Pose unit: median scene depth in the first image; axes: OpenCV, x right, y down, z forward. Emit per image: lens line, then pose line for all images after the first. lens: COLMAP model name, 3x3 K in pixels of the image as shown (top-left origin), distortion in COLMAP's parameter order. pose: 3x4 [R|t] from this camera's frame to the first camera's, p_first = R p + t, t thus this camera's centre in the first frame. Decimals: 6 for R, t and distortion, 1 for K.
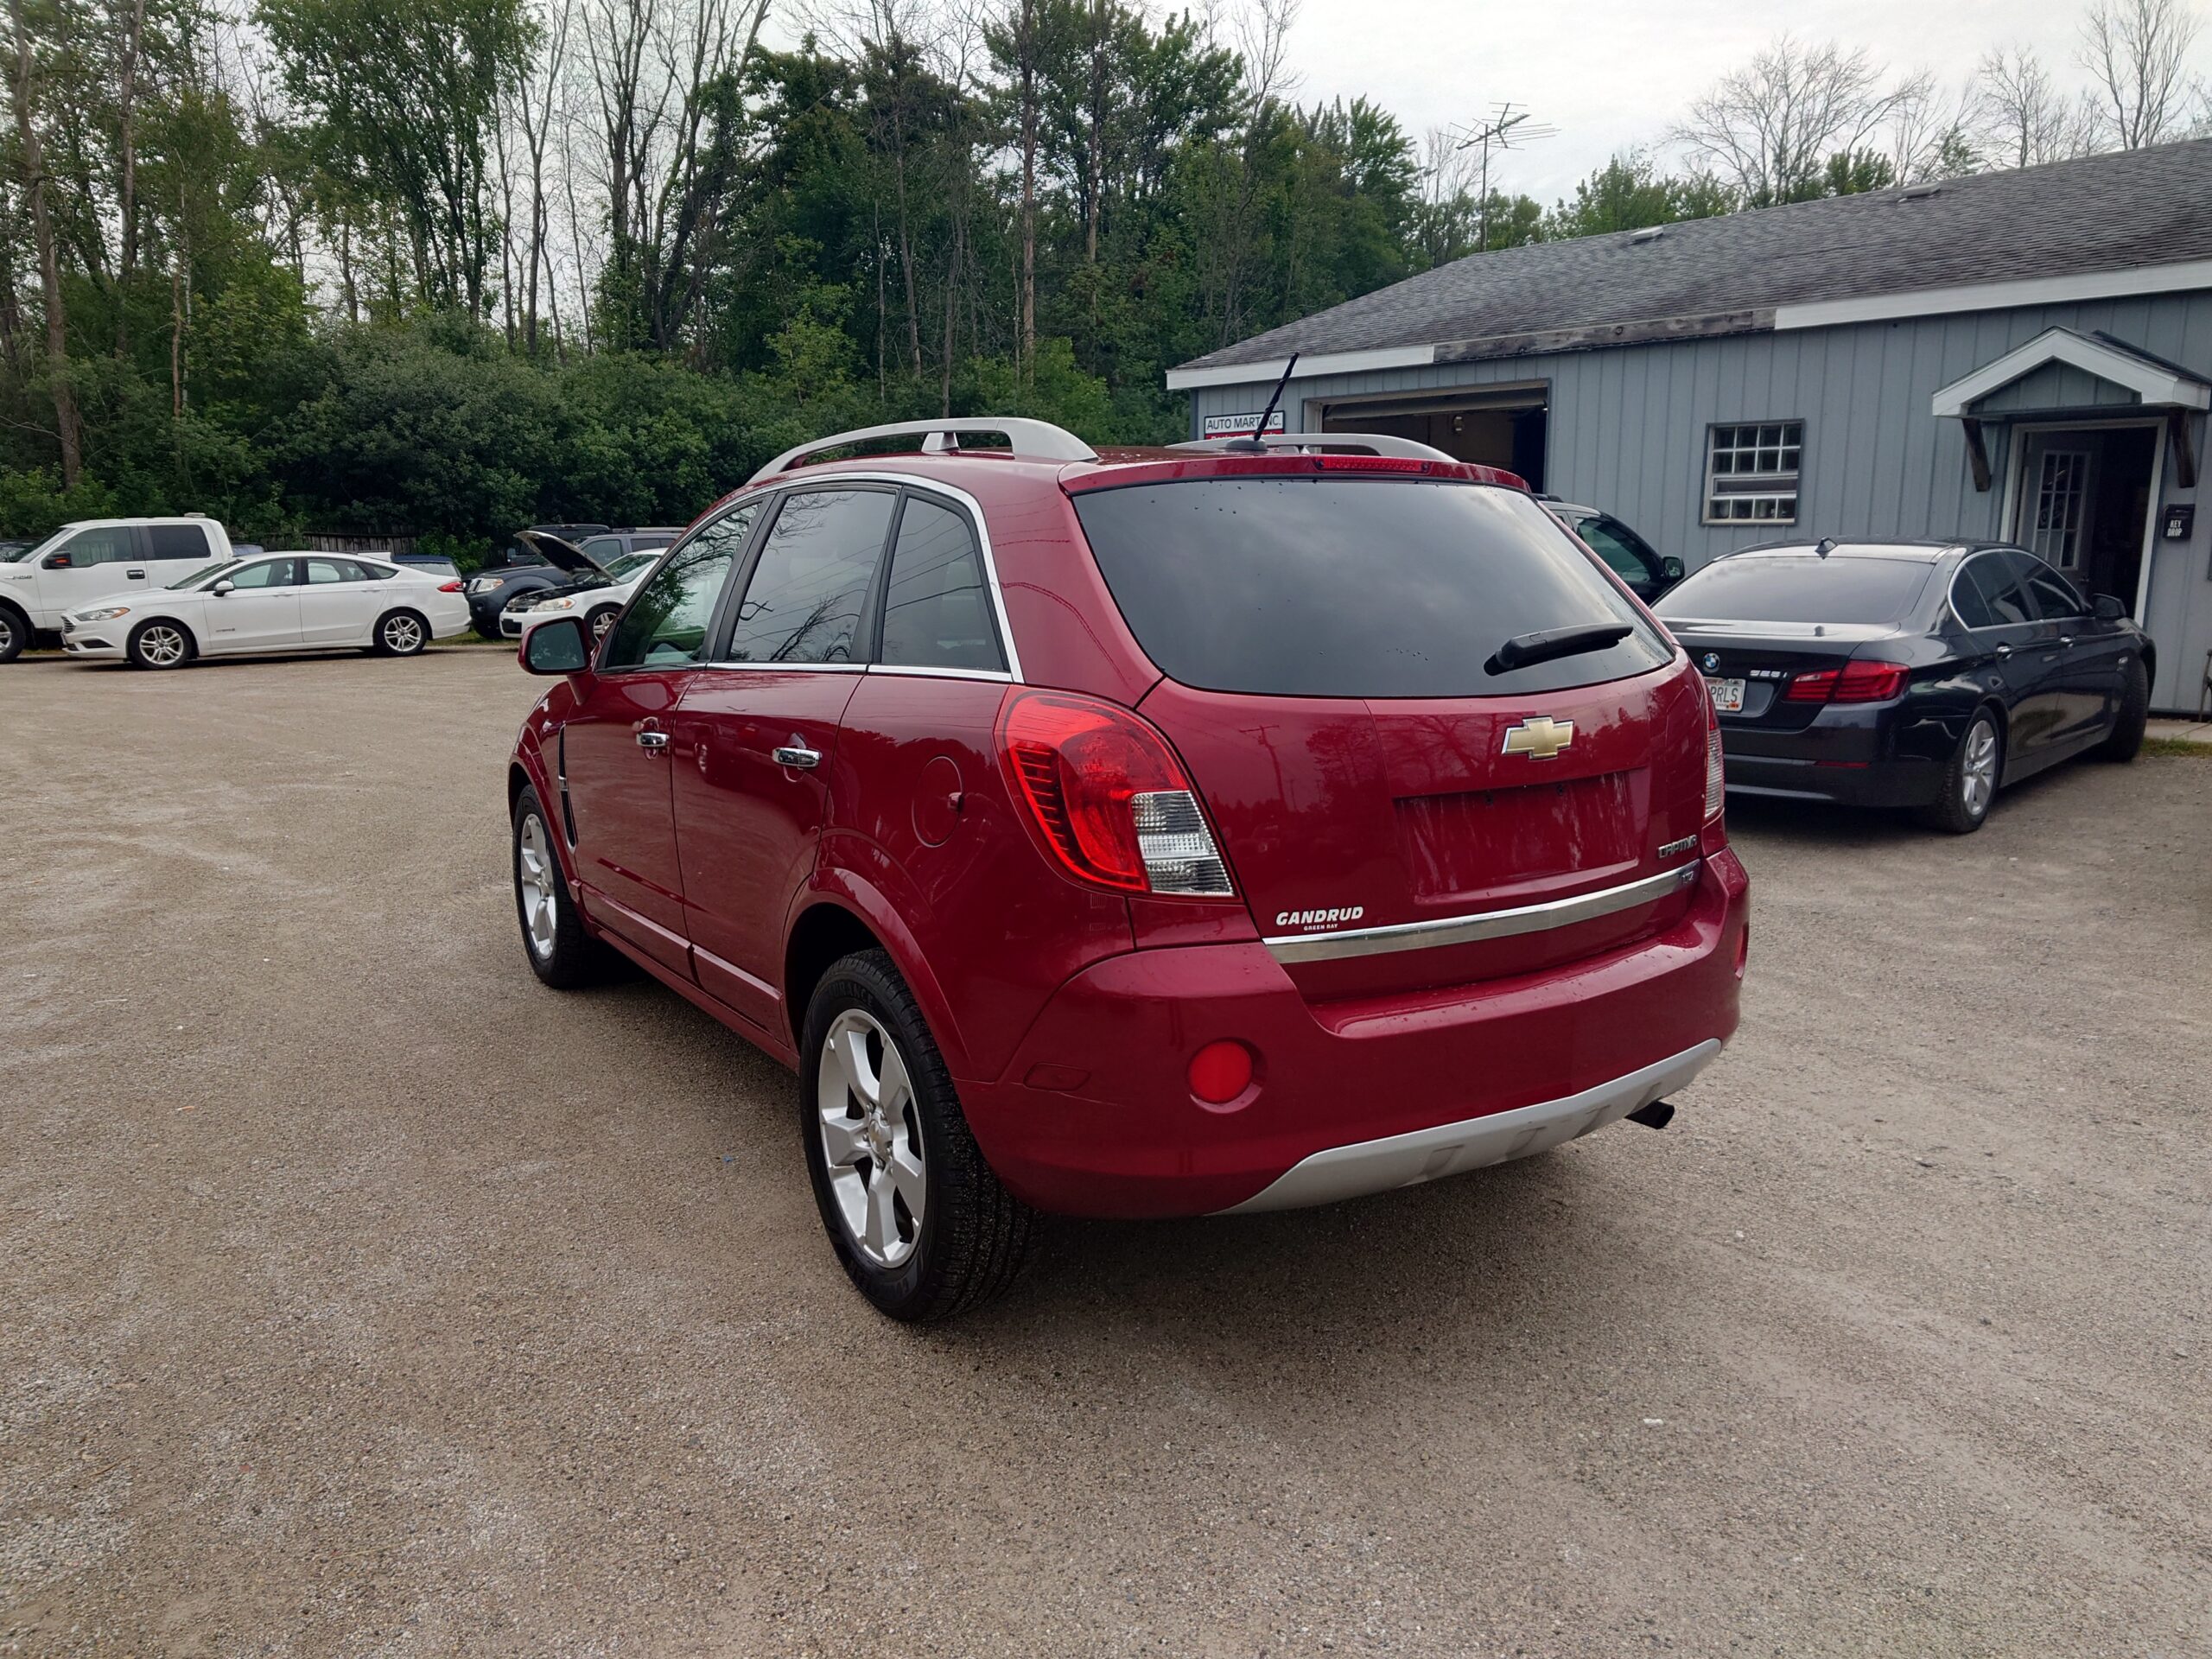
lens RADIAL K [[1597.4, 0, 1103.1], [0, 1597.4, 832.4], [0, 0, 1]] dist [0.004264, 0.001101]
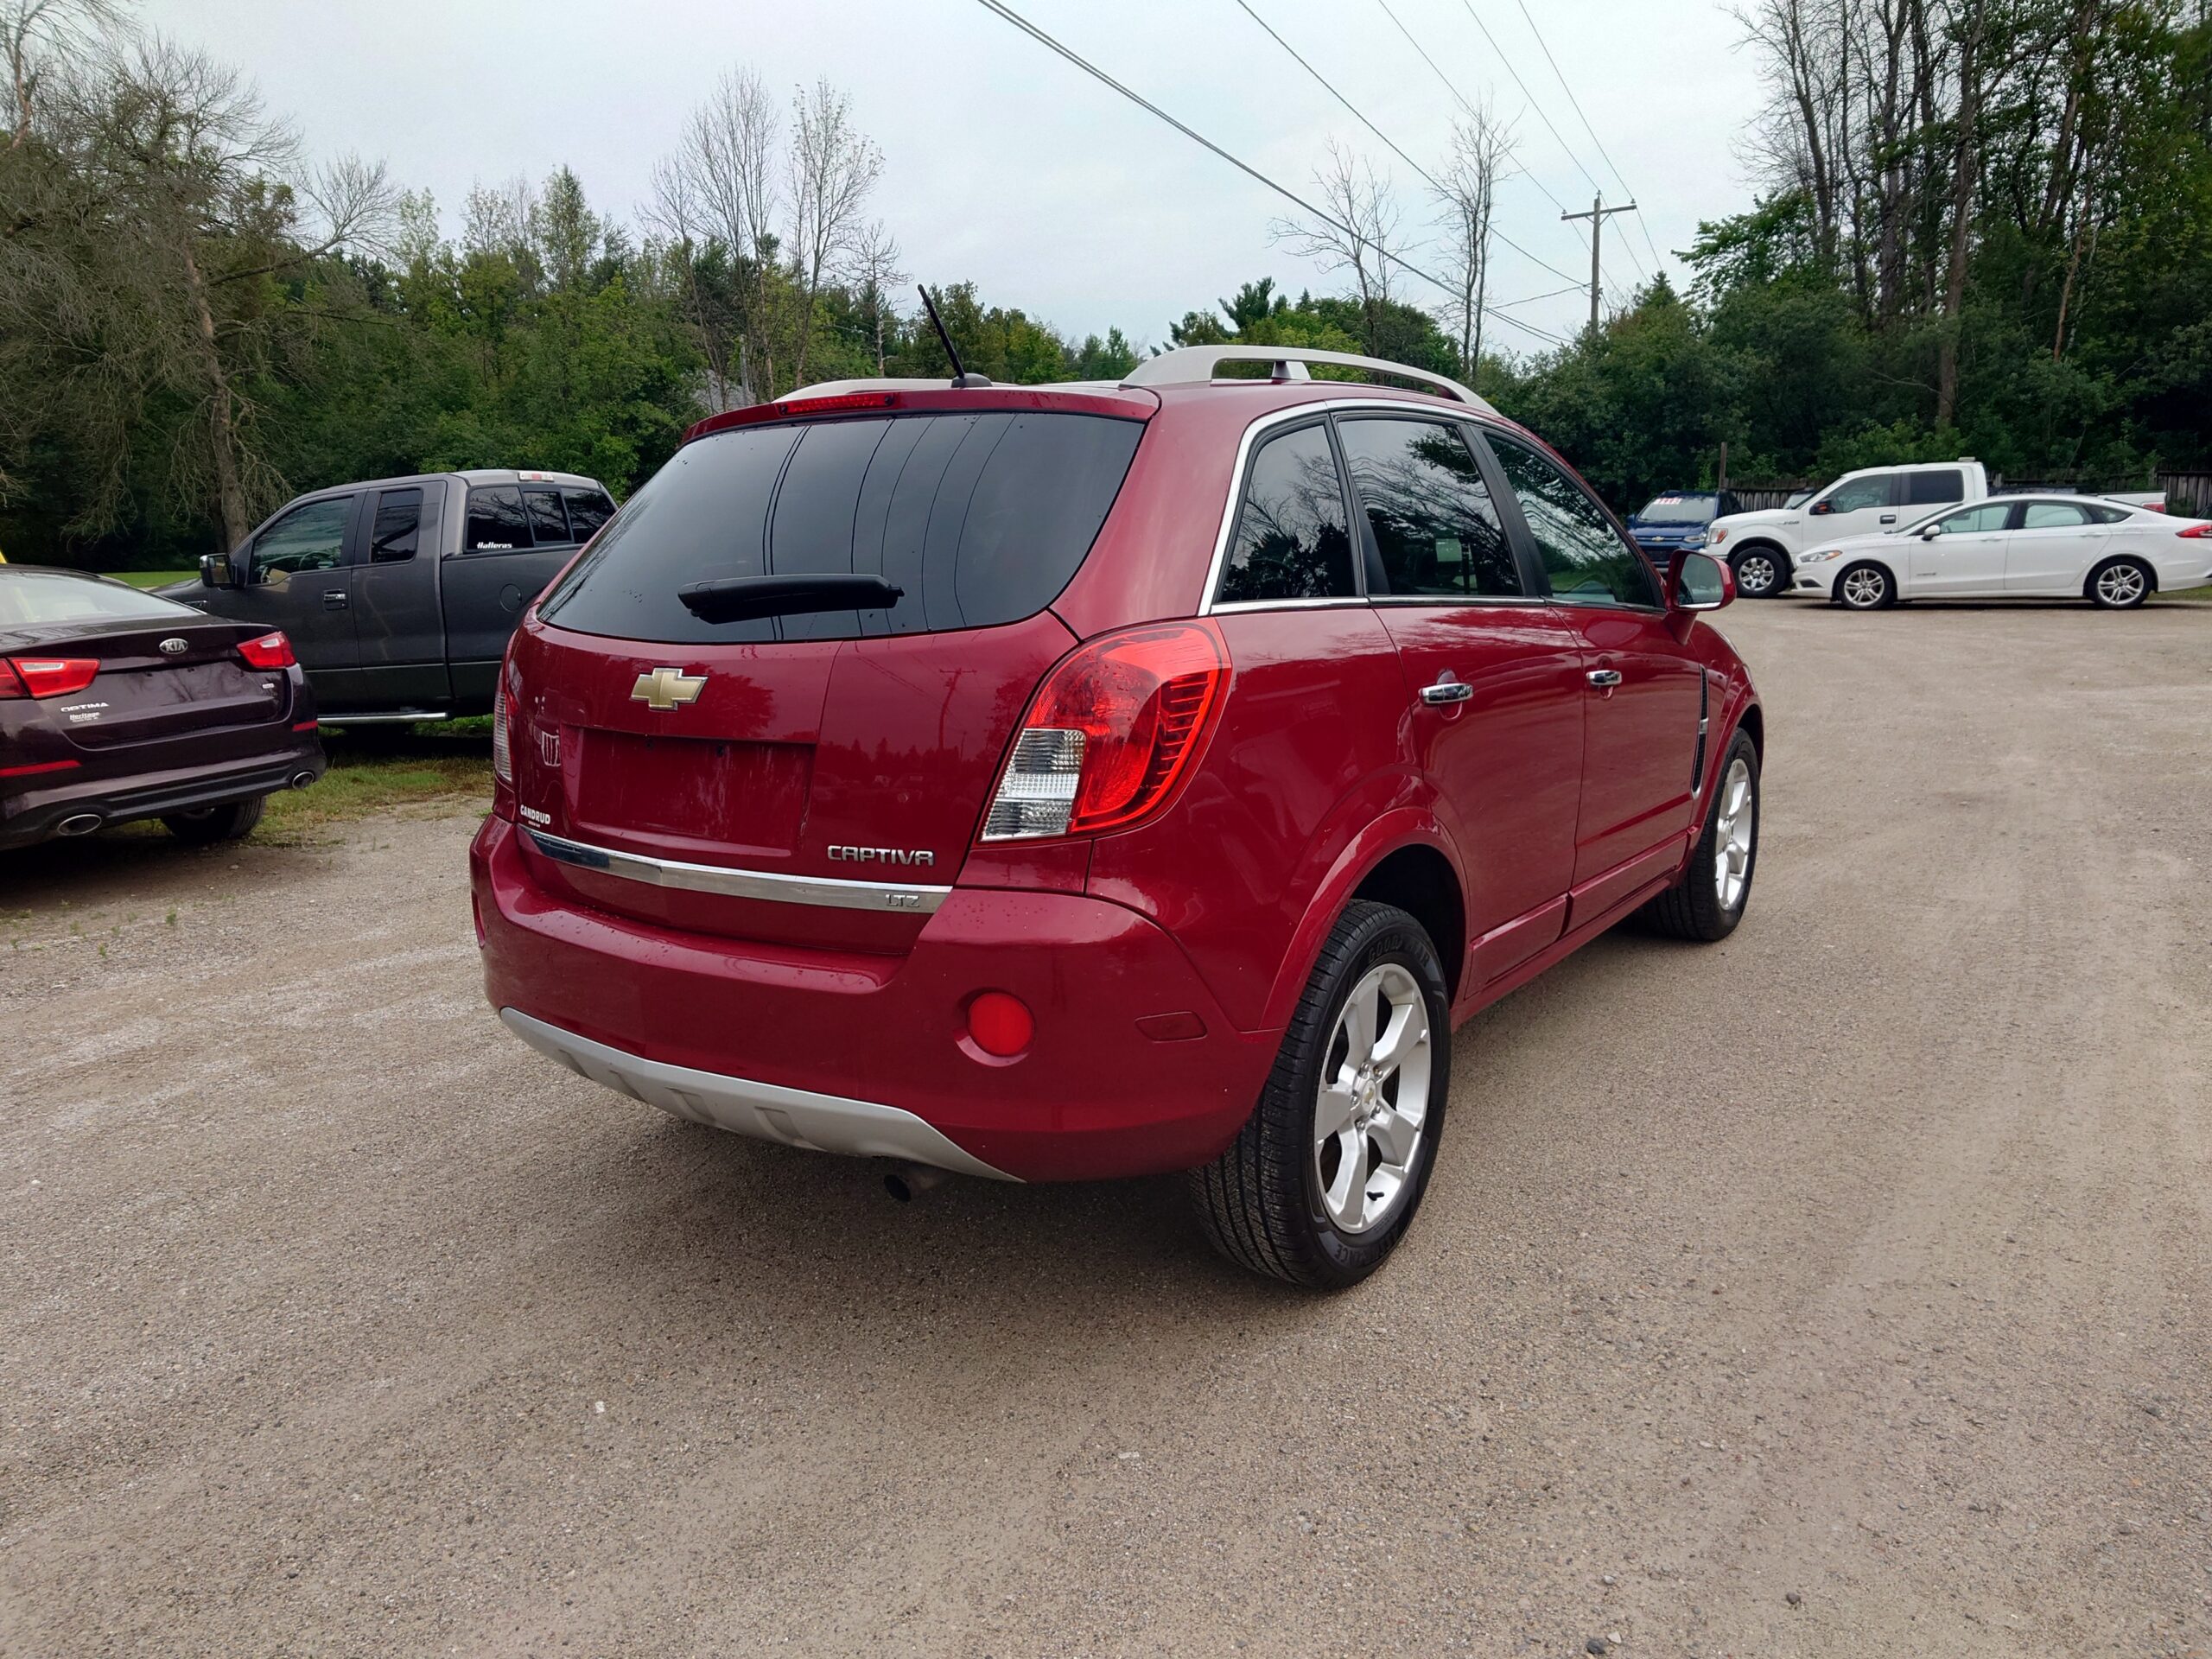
lens RADIAL K [[1597.4, 0, 1105.8], [0, 1597.4, 831.6], [0, 0, 1]] dist [0.004264, 0.001101]
pose [[0.339669, 0.176626, -0.923812, 0.231025], [-0.145900, 0.980214, 0.133765, -0.025920], [0.929160, 0.089348, 0.358718, 0.164543]]
